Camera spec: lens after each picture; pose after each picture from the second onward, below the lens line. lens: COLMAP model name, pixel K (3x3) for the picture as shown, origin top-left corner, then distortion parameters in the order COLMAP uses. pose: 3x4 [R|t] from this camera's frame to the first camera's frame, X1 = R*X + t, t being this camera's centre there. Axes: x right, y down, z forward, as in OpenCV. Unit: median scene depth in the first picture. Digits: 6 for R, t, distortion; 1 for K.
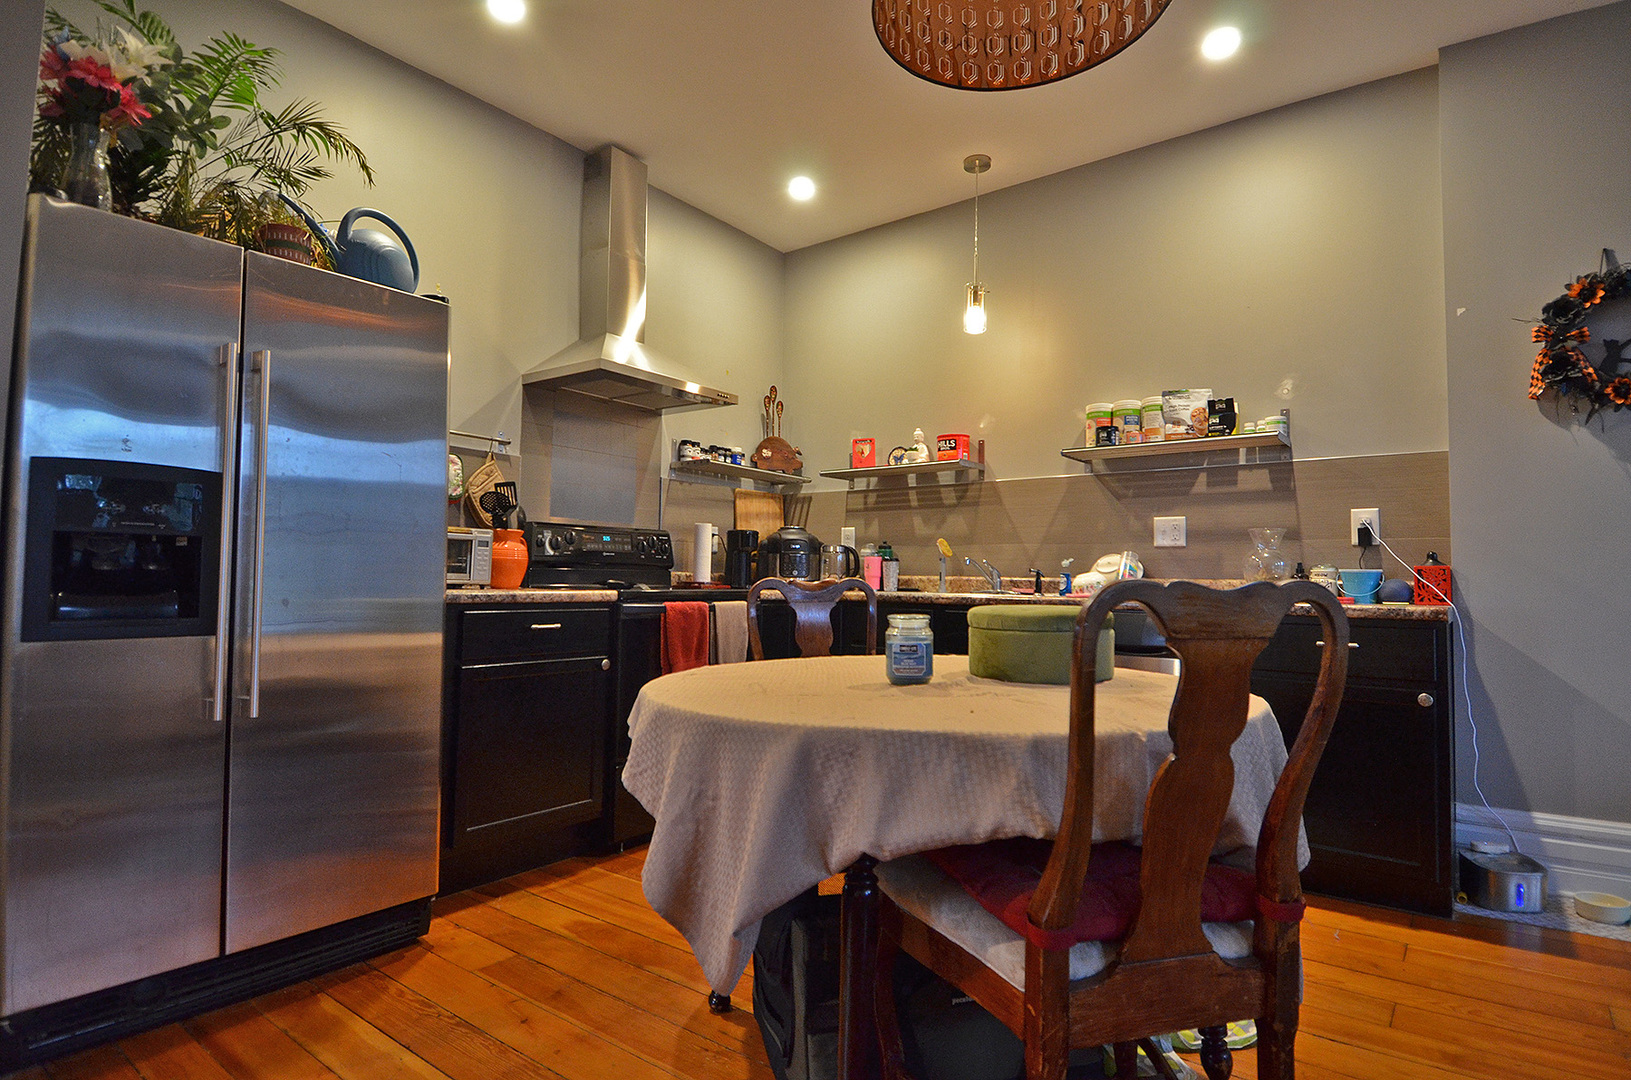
lens RADIAL K [[848.1, 0, 818.2], [0, 848.1, 537.9], [0, 0, 1]] dist [0.048525, -0.052360]
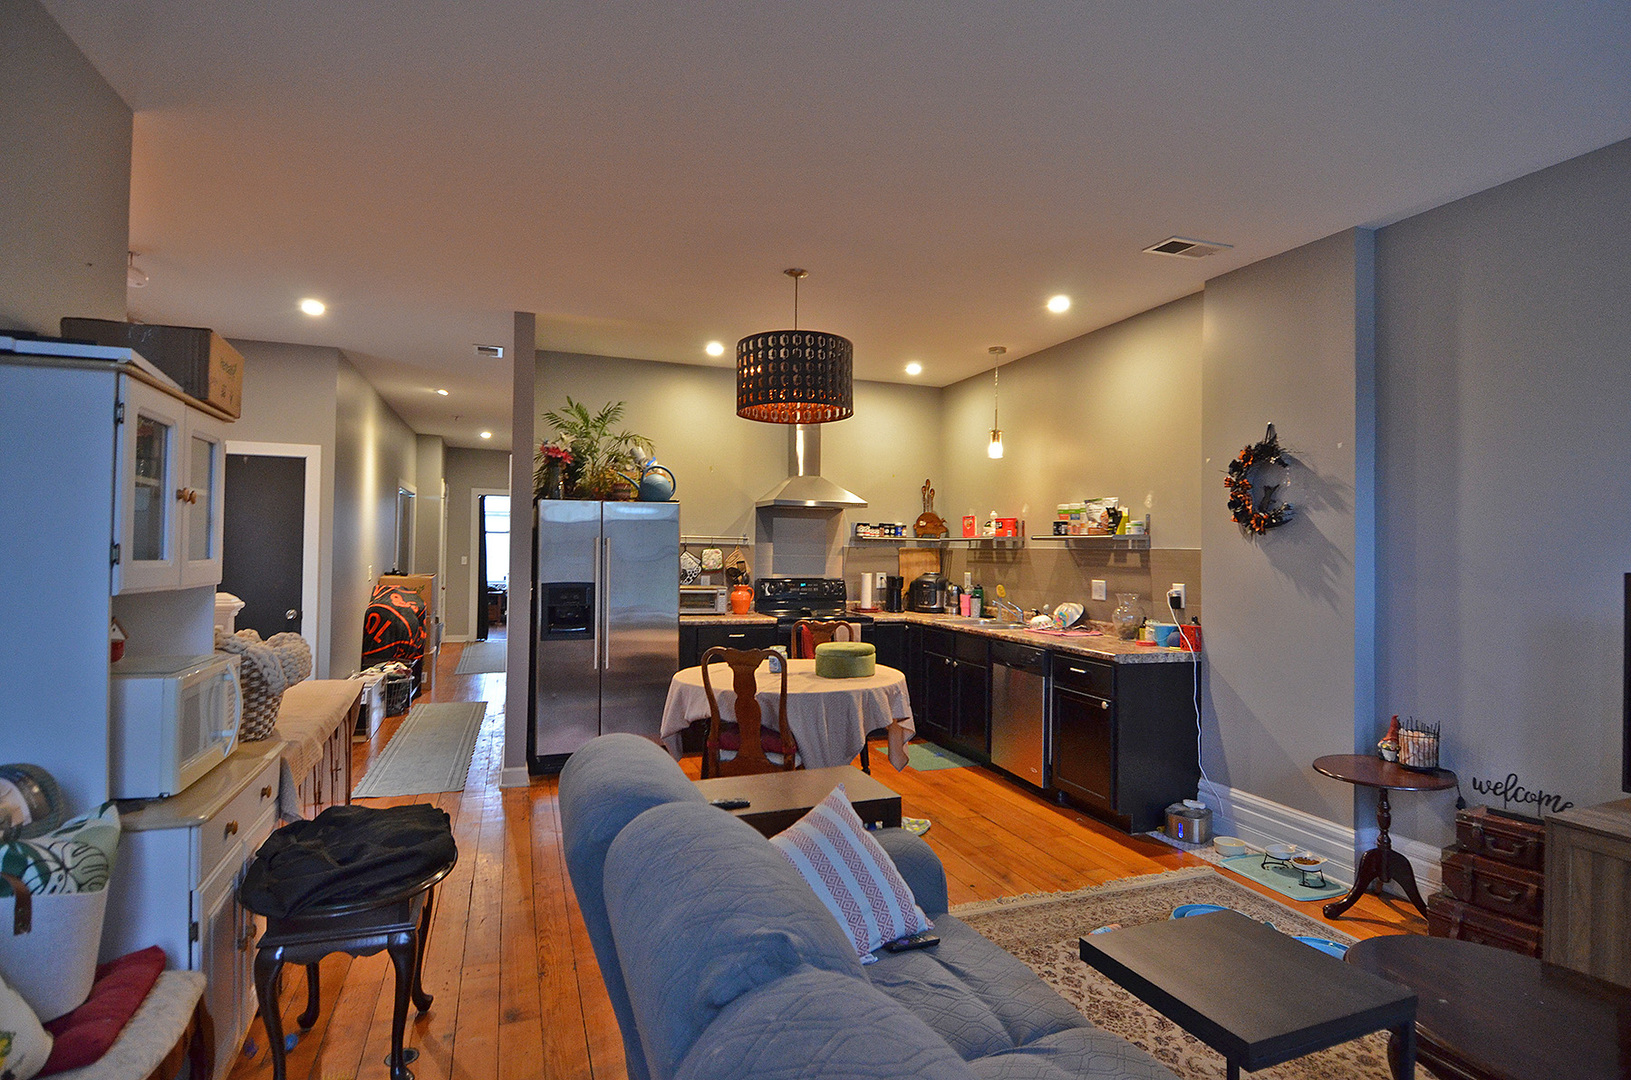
lens RADIAL K [[848.1, 0, 818.2], [0, 848.1, 537.9], [0, 0, 1]] dist [0.048525, -0.052360]
pose [[0.841617, -0.011953, -0.539942, 0.812891], [0.027714, 0.999394, 0.021073, -0.146271], [0.539363, -0.032700, 0.841438, -0.549152]]
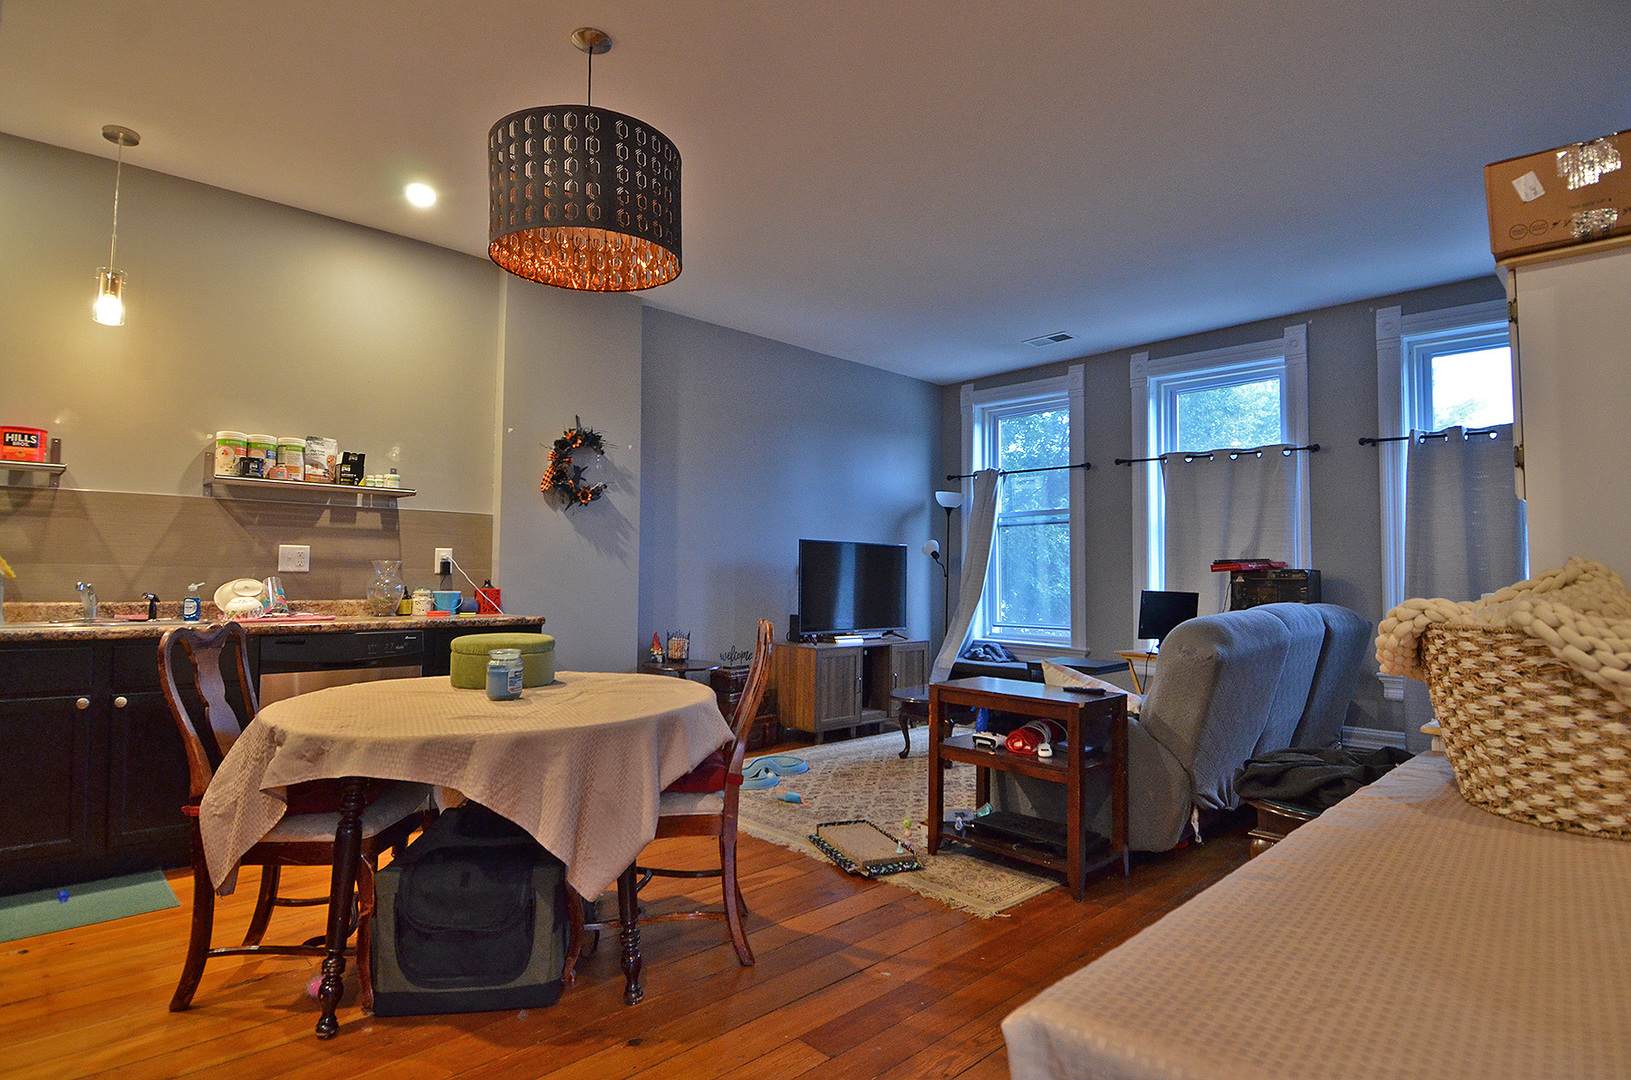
lens RADIAL K [[848.1, 0, 818.2], [0, 848.1, 537.9], [0, 0, 1]] dist [0.048525, -0.052360]
pose [[0.141540, 0.038208, 0.989195, -0.611640], [-0.052128, 0.998156, -0.031095, -0.035262], [-0.988559, -0.047163, 0.143271, 0.154554]]
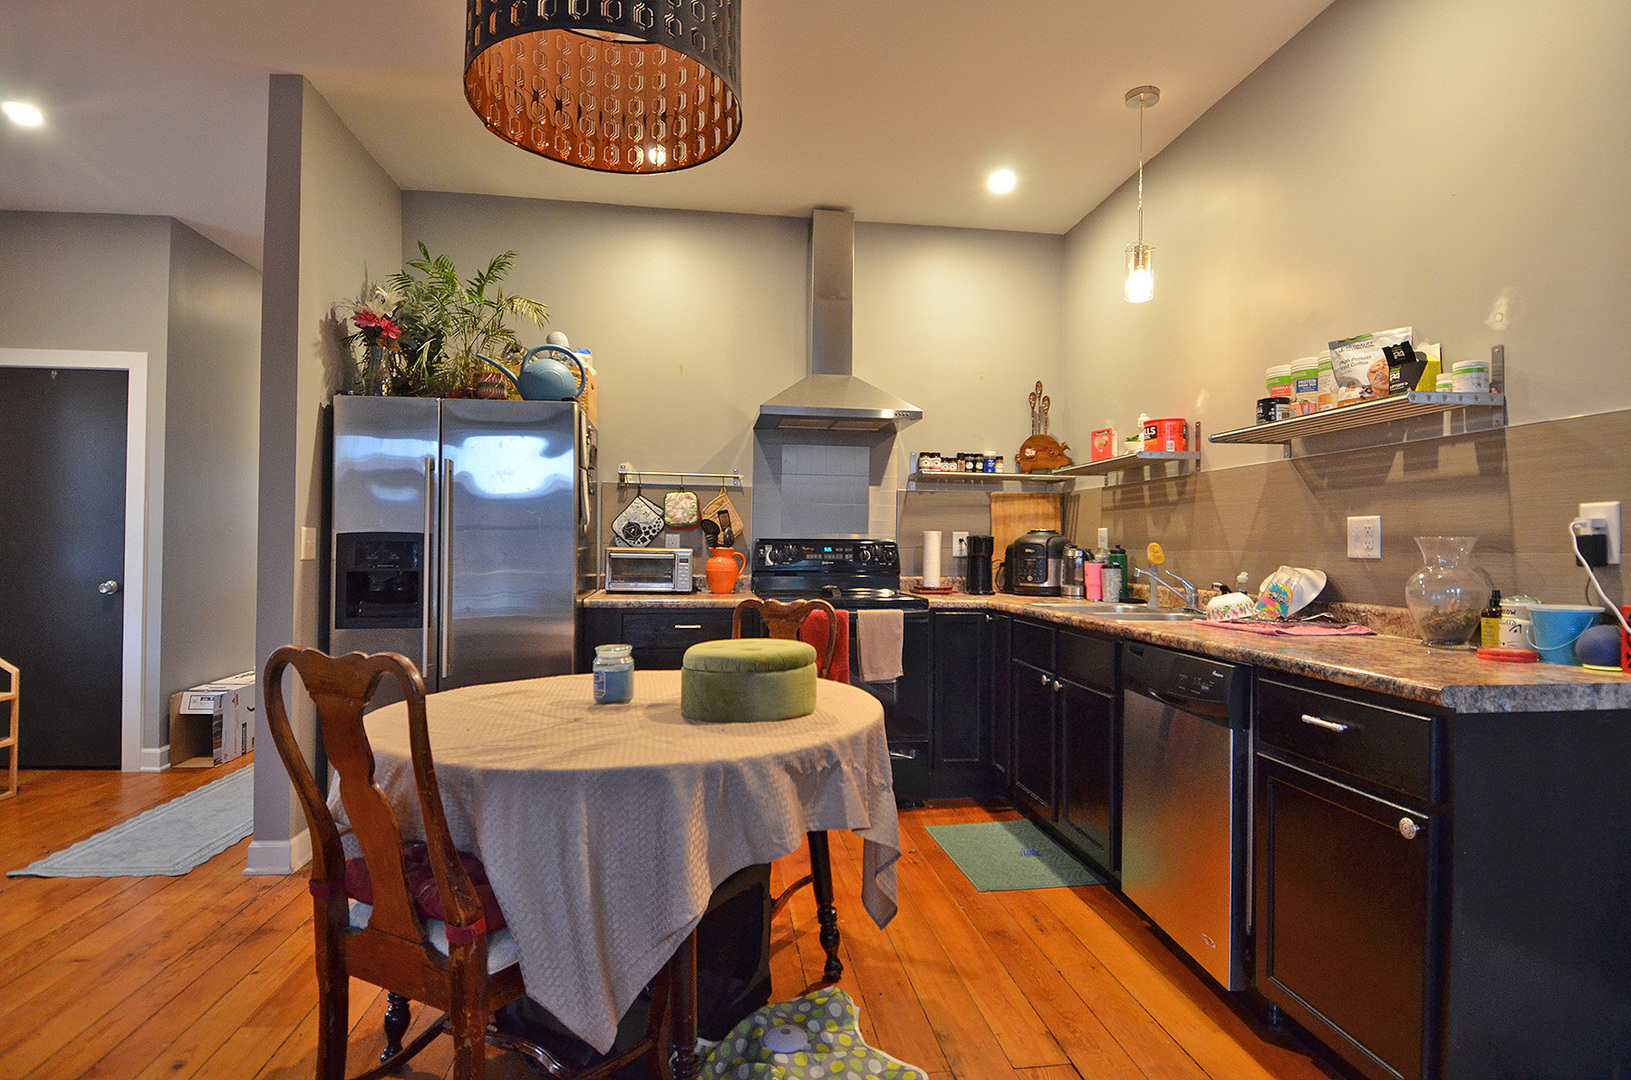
lens RADIAL K [[848.1, 0, 818.2], [0, 848.1, 537.9], [0, 0, 1]] dist [0.048525, -0.052360]
pose [[0.707828, -0.016847, -0.706184, 0.592450], [0.038822, 0.999132, 0.015077, -0.034865], [0.705318, -0.038088, 0.707868, 0.180369]]
